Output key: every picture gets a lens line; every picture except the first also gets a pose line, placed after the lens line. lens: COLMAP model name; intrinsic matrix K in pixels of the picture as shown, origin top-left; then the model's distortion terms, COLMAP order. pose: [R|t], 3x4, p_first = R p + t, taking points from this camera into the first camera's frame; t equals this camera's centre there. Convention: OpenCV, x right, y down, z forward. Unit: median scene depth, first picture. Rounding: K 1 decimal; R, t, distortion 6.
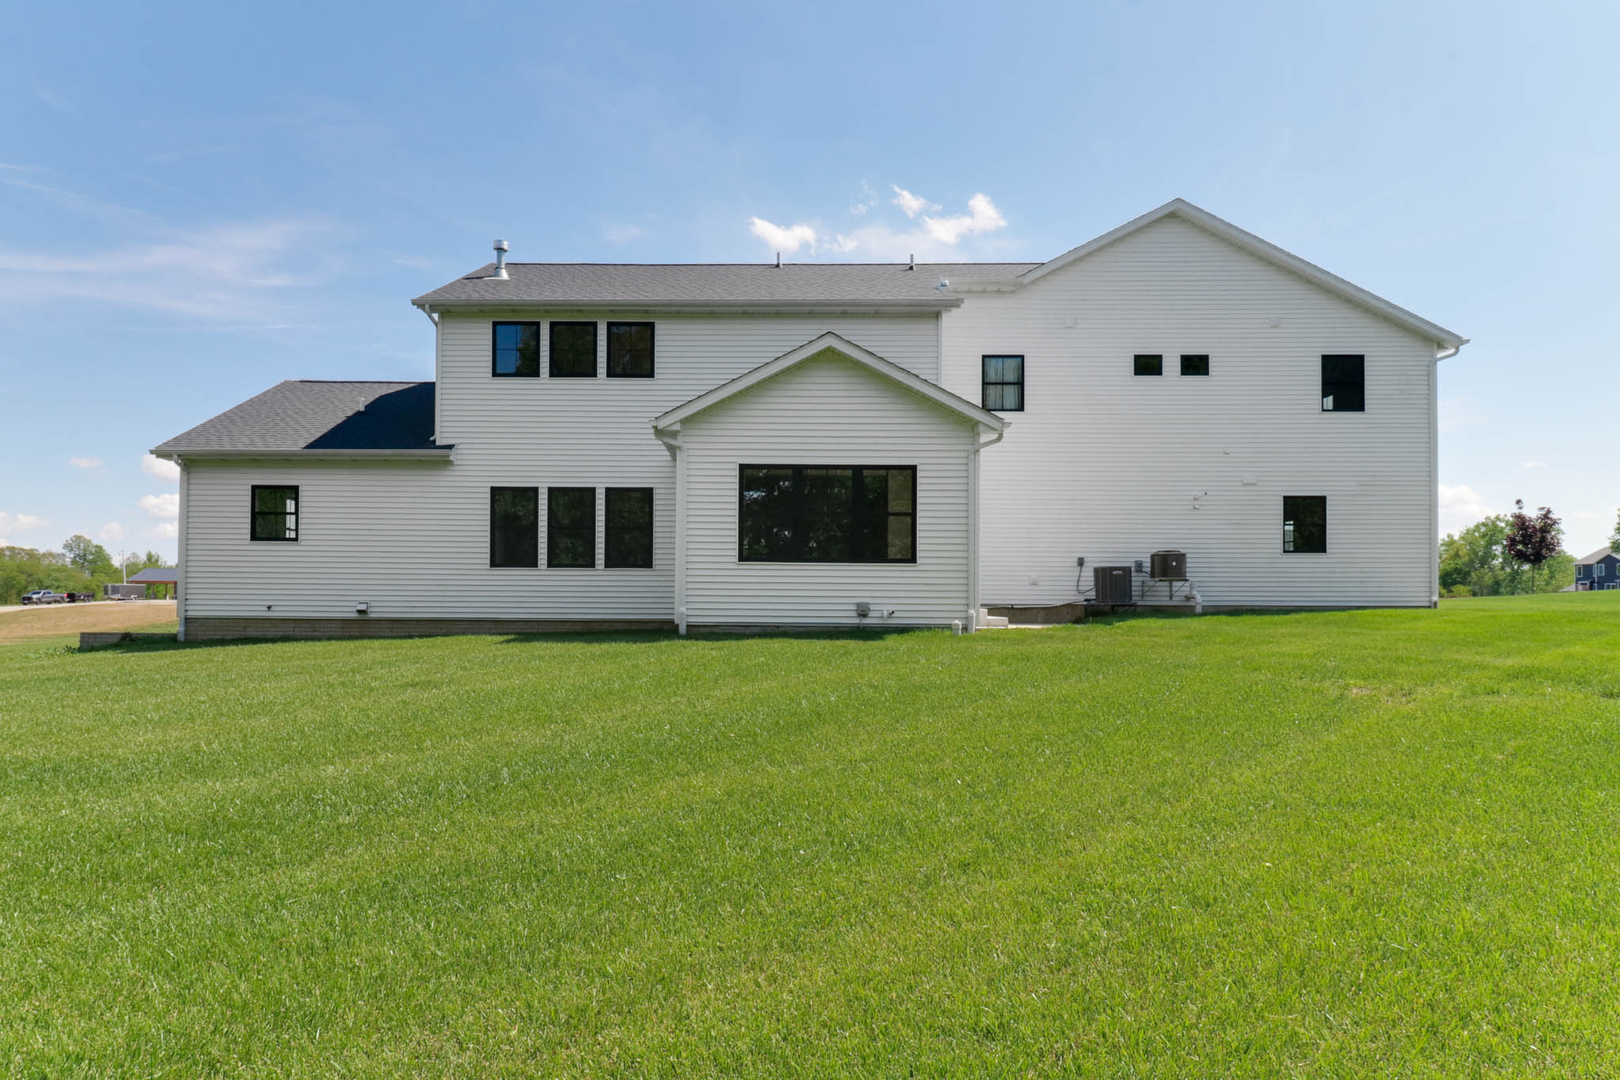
lens RADIAL K [[964.1, 0, 810.4], [0, 964.1, 560.2], [0, 0, 1]] dist [0.007698, 0.000633]
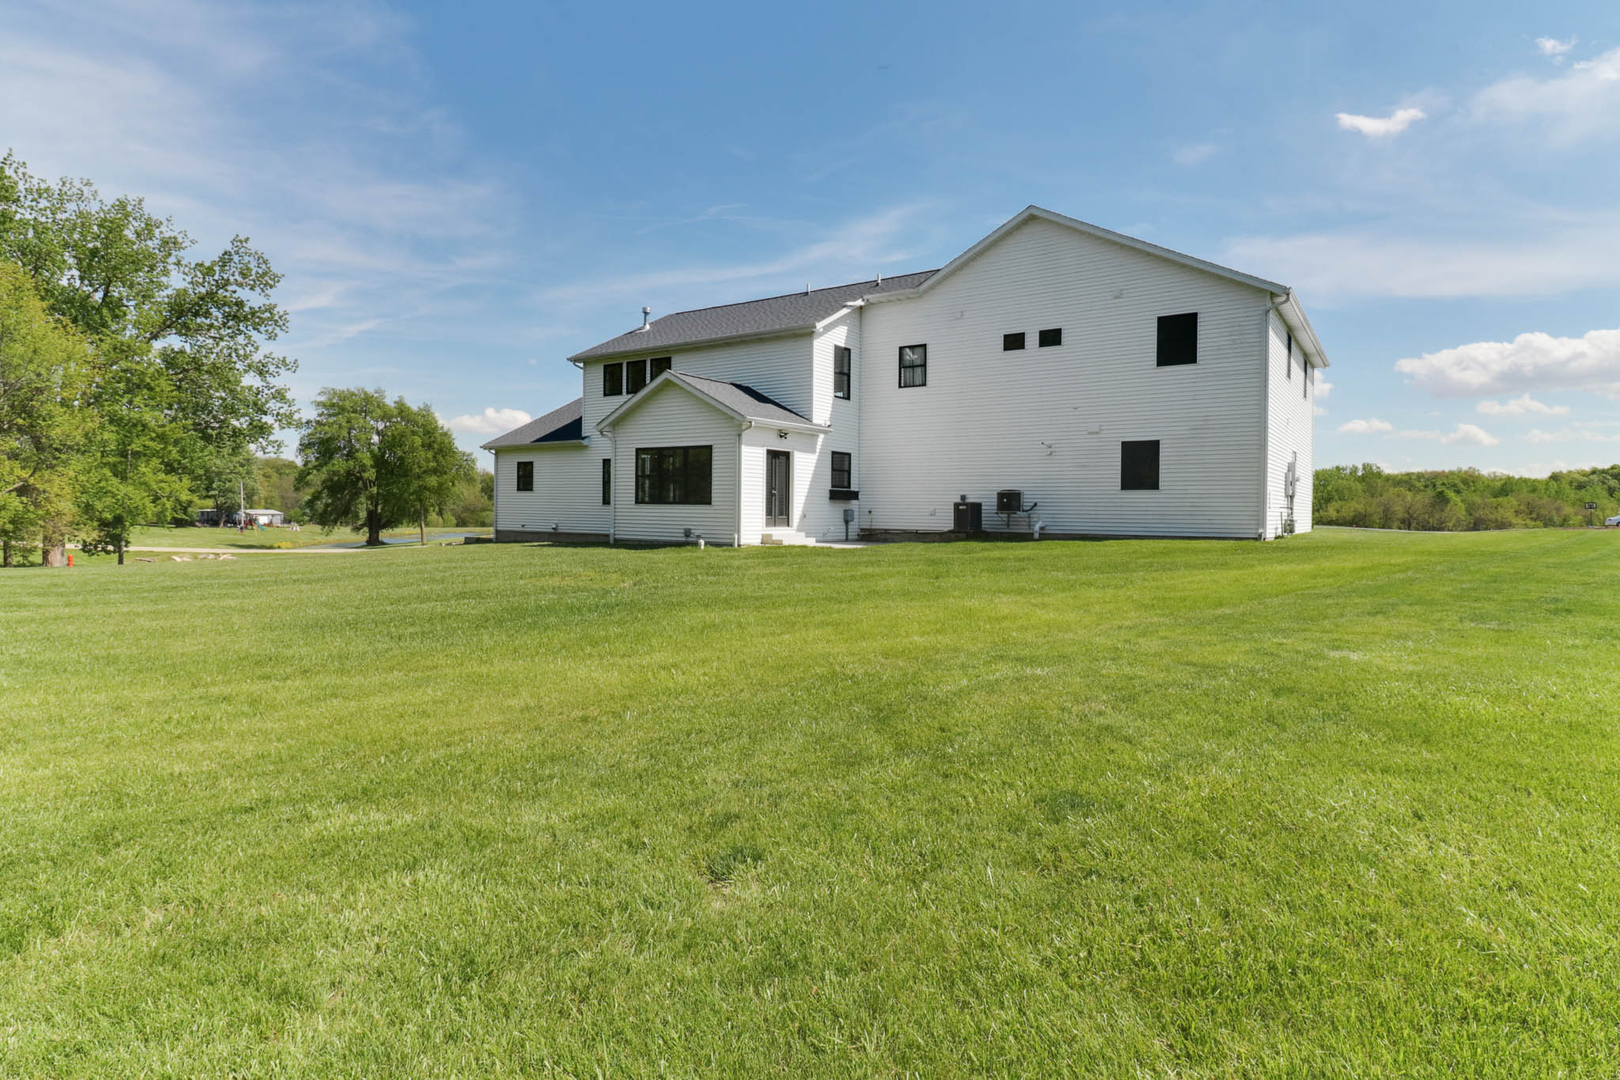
lens RADIAL K [[848.3, 0, 809.4], [0, 848.3, 520.3], [0, 0, 1]] dist [-0.000903, -0.000011]
pose [[0.829849, 0.010659, -0.557886, 0.853500], [0.018287, 0.998761, 0.046285, -0.028745], [0.557688, -0.048611, 0.828626, -0.090920]]
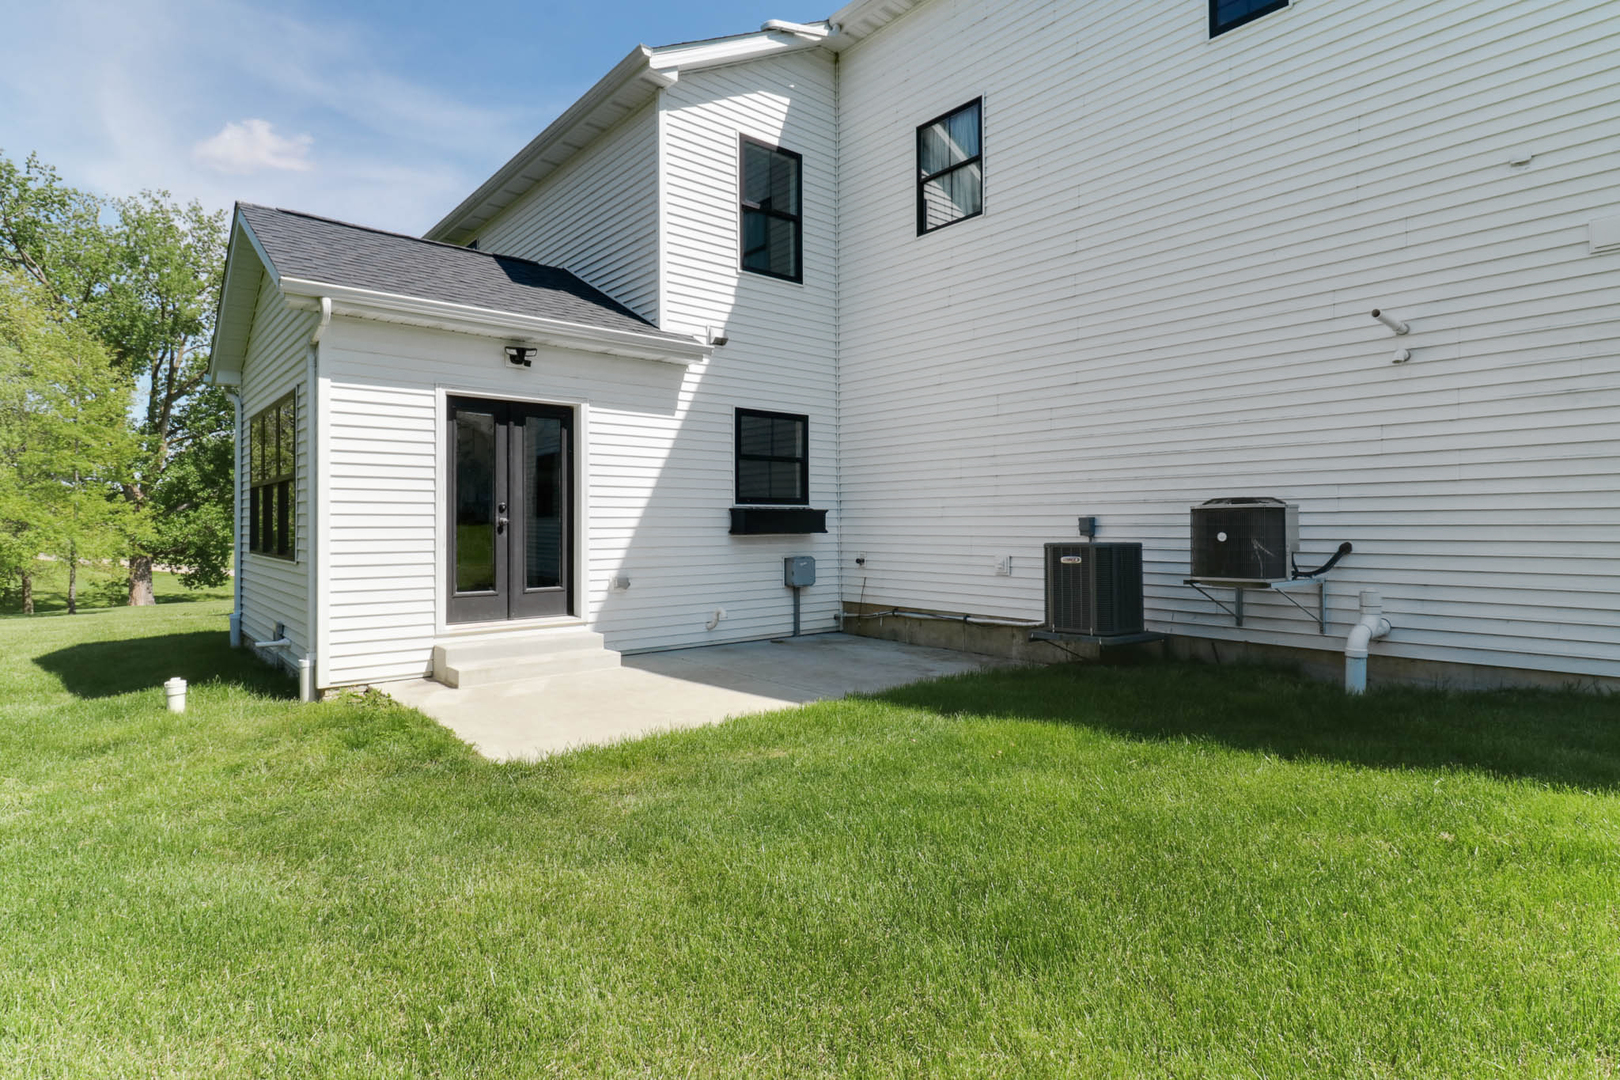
lens RADIAL K [[848.3, 0, 809.4], [0, 848.3, 520.3], [0, 0, 1]] dist [-0.000903, -0.000011]
pose [[0.659893, -0.011331, -0.751274, 0.548557], [0.040632, 0.998961, 0.020624, -0.015660], [0.750260, -0.044136, 0.659668, 0.739687]]
